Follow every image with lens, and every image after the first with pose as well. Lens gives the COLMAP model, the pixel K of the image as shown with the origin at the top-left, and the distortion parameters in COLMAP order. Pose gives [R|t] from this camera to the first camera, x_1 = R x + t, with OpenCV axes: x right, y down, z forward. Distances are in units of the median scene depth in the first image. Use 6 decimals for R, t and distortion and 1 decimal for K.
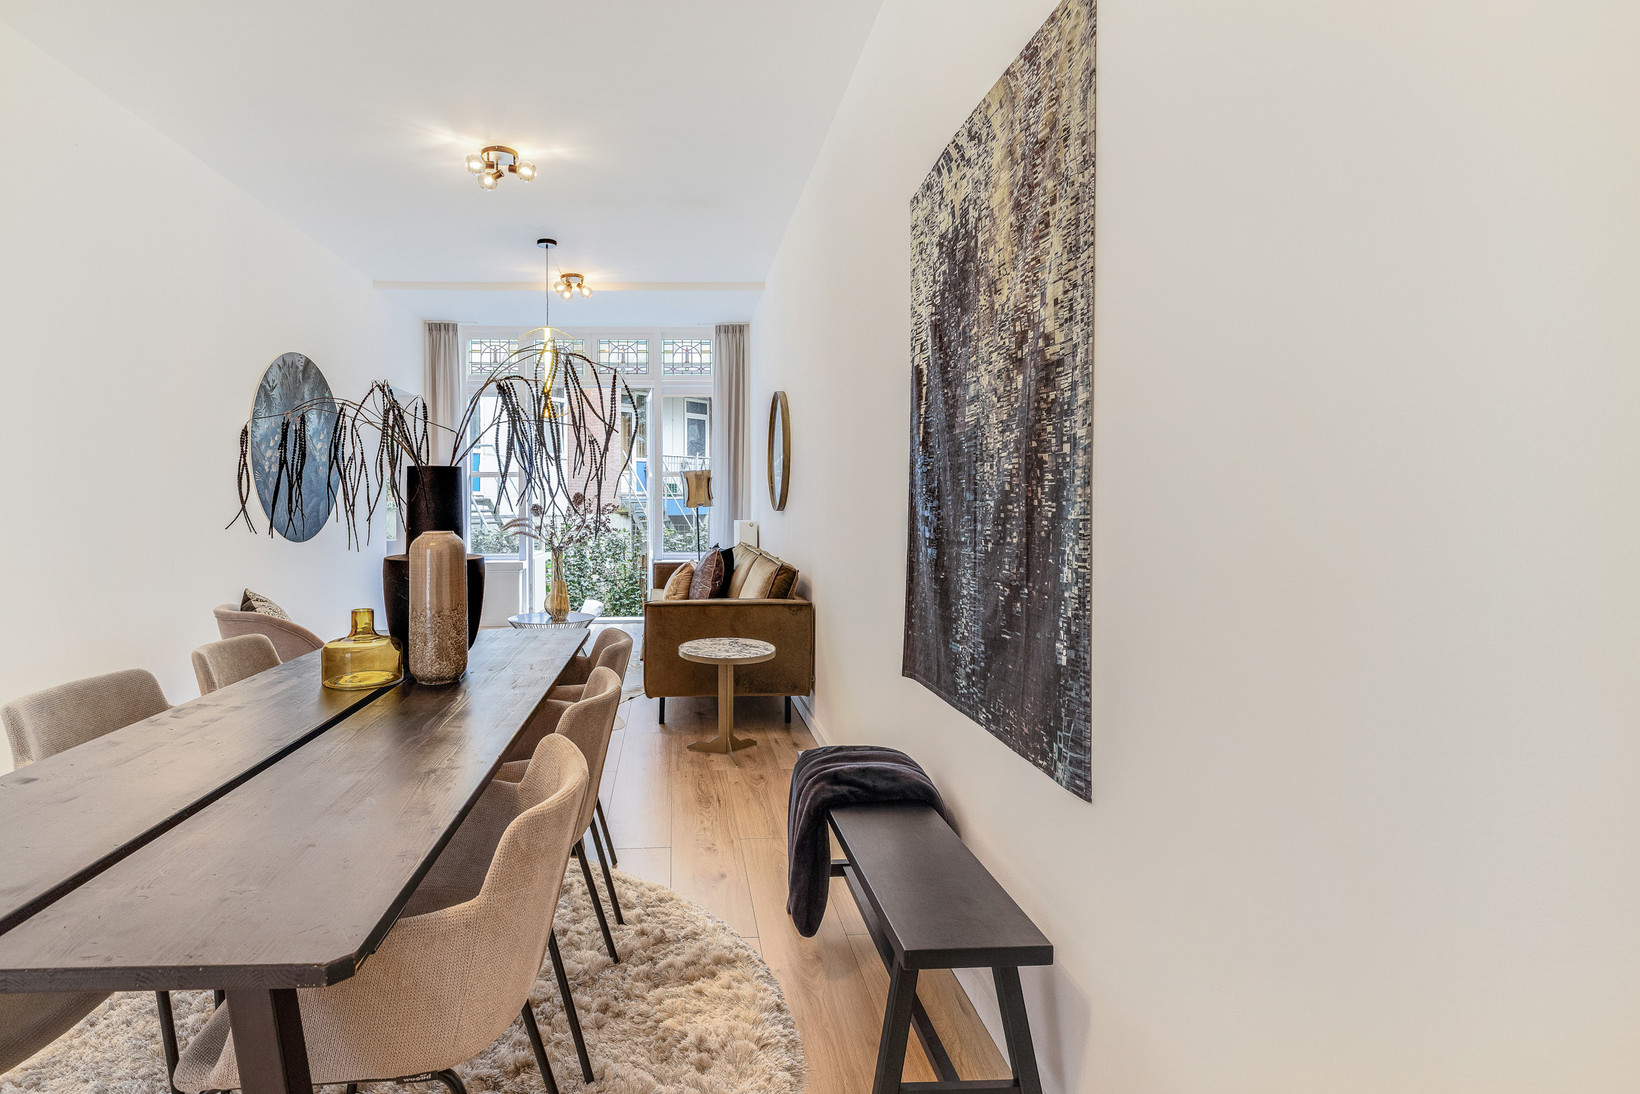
lens RADIAL K [[803.9, 0, 685.9], [0, 803.9, 503.0], [0, 0, 1]] dist [-0.003987, -0.000778]
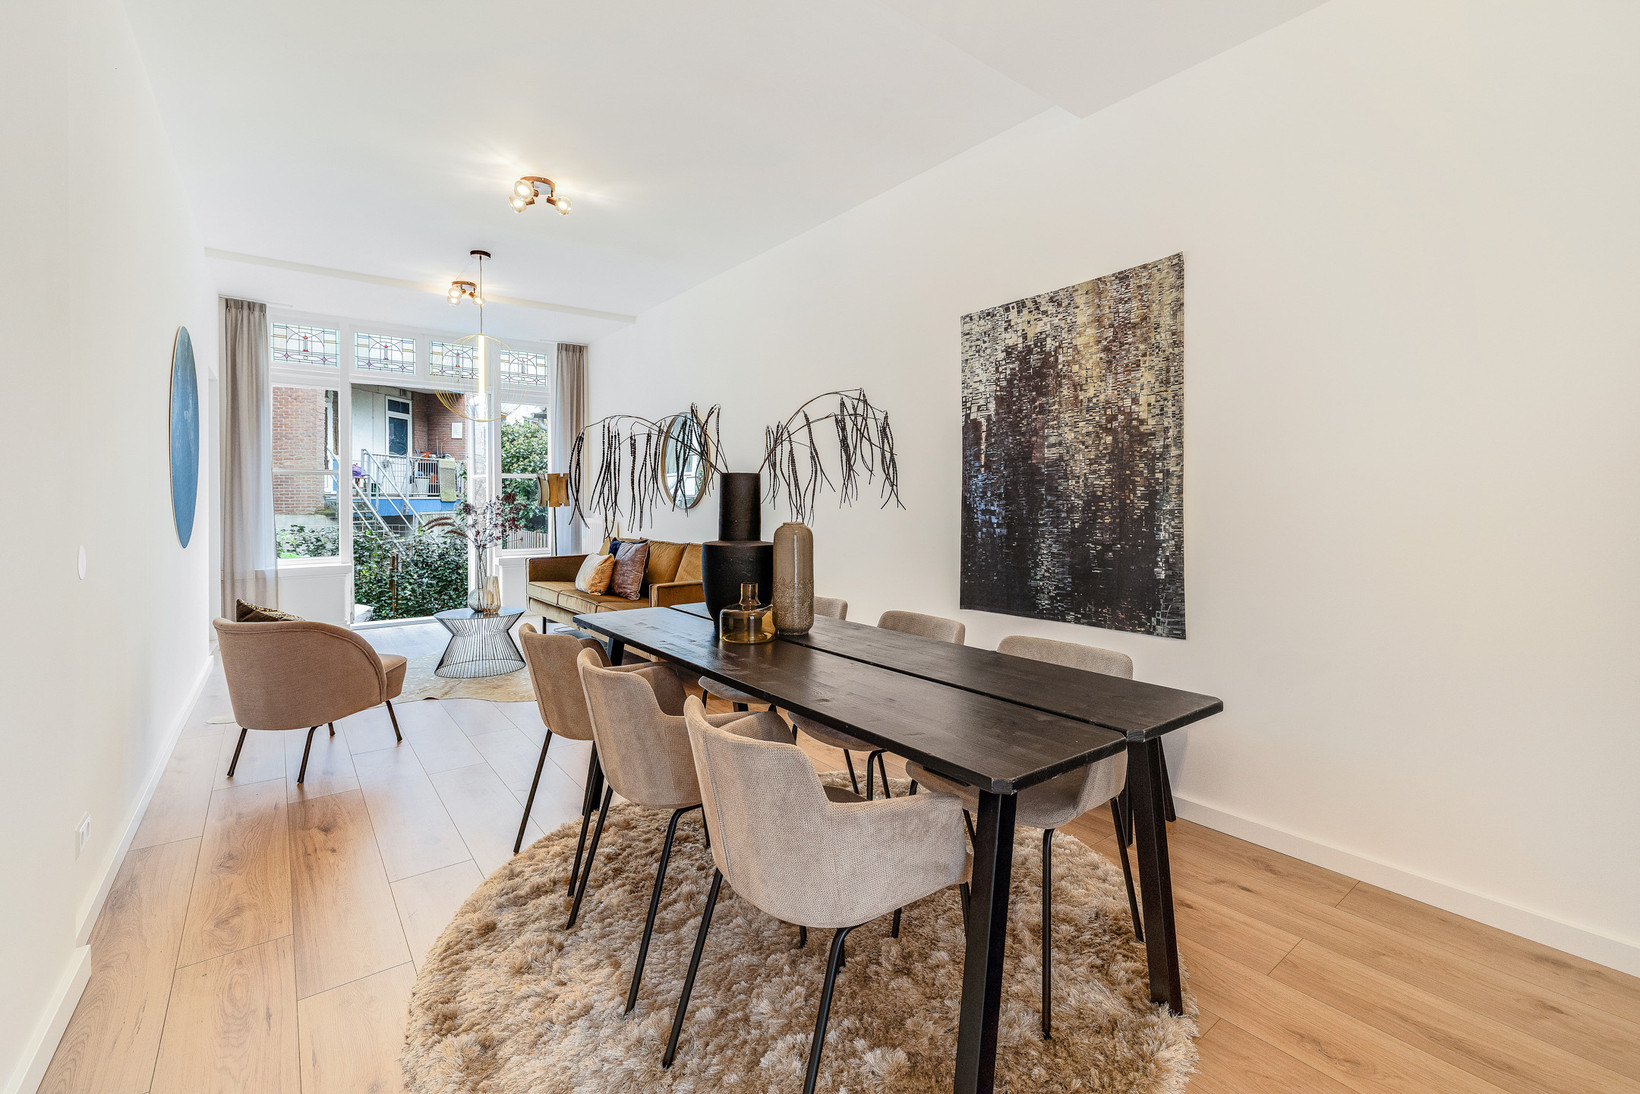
lens RADIAL K [[696.7, 0, 821.6], [0, 696.7, 494.4], [0, 0, 1]] dist [0.001292, -0.000108]
pose [[0.818941, 0.006821, 0.573838, -0.459159], [0.000596, 0.999919, -0.012736, 0.001298], [-0.573878, 0.010772, 0.818870, 0.004987]]
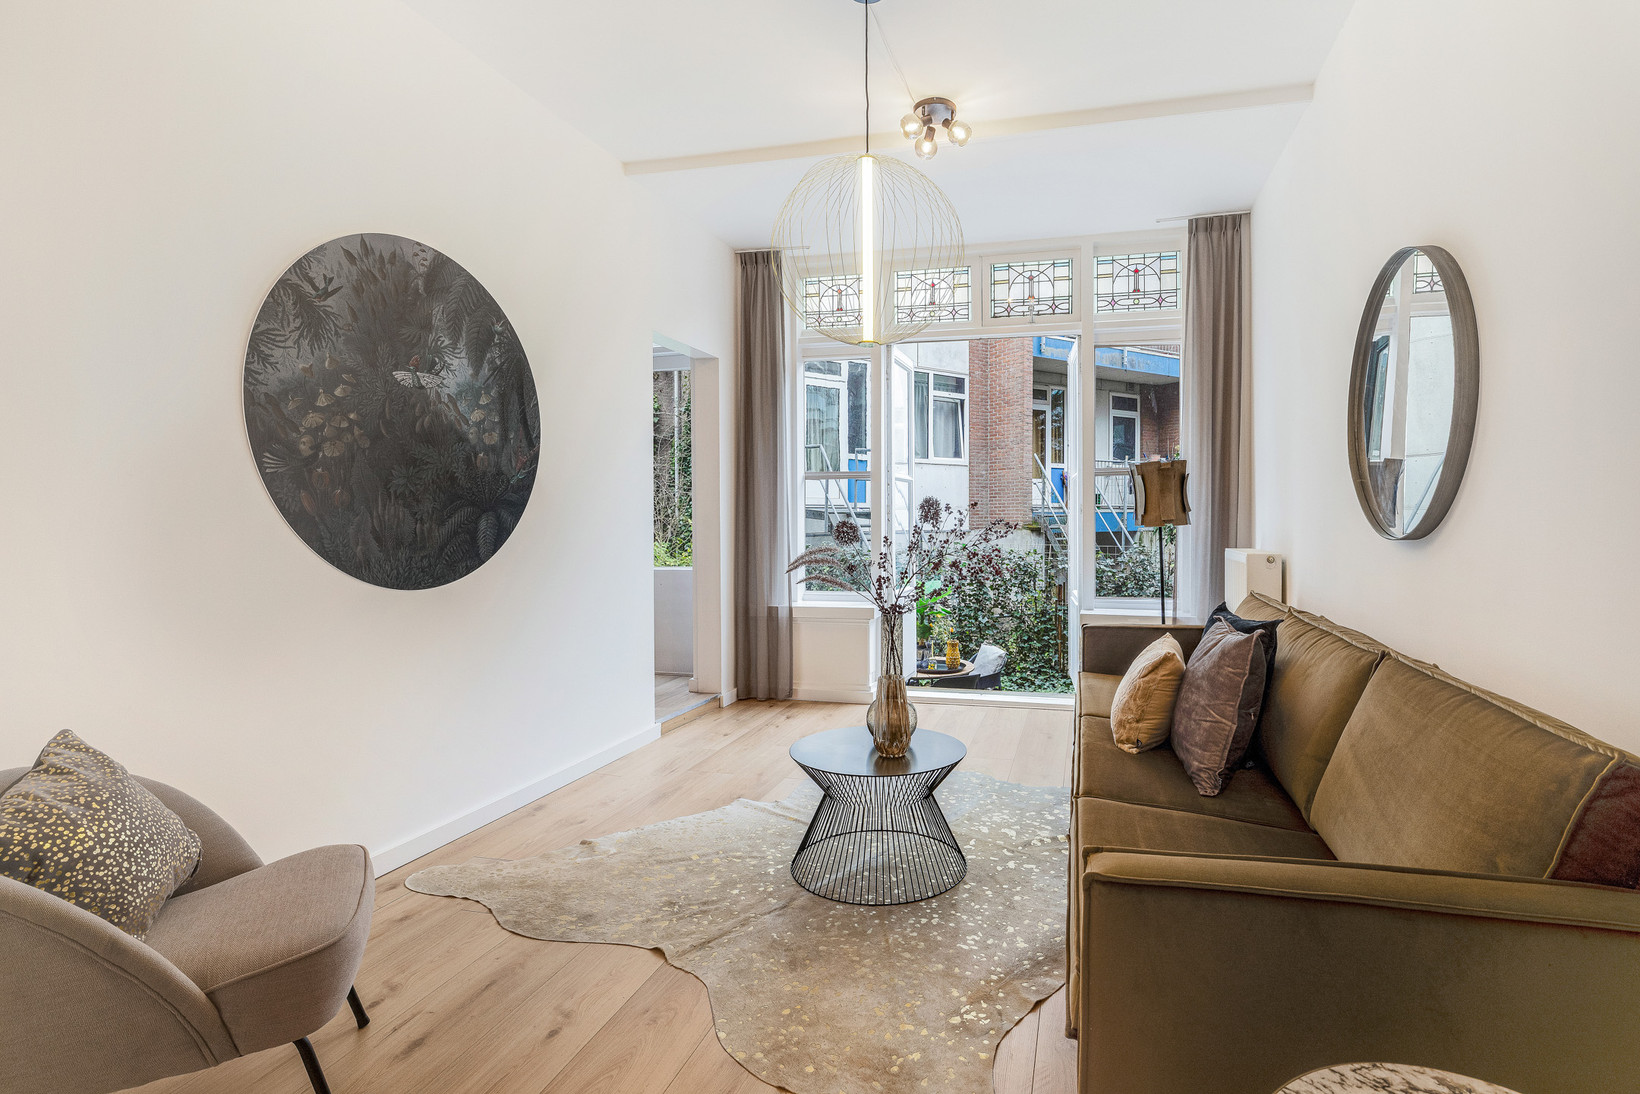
lens RADIAL K [[833.6, 0, 856.4], [0, 833.6, 525.1], [0, 0, 1]] dist [-0.001189, -0.000145]
pose [[0.958075, 0.004798, -0.286479, -0.045379], [-0.001836, 0.999942, 0.010606, -0.001886], [0.286513, -0.009636, 0.958028, 0.713809]]
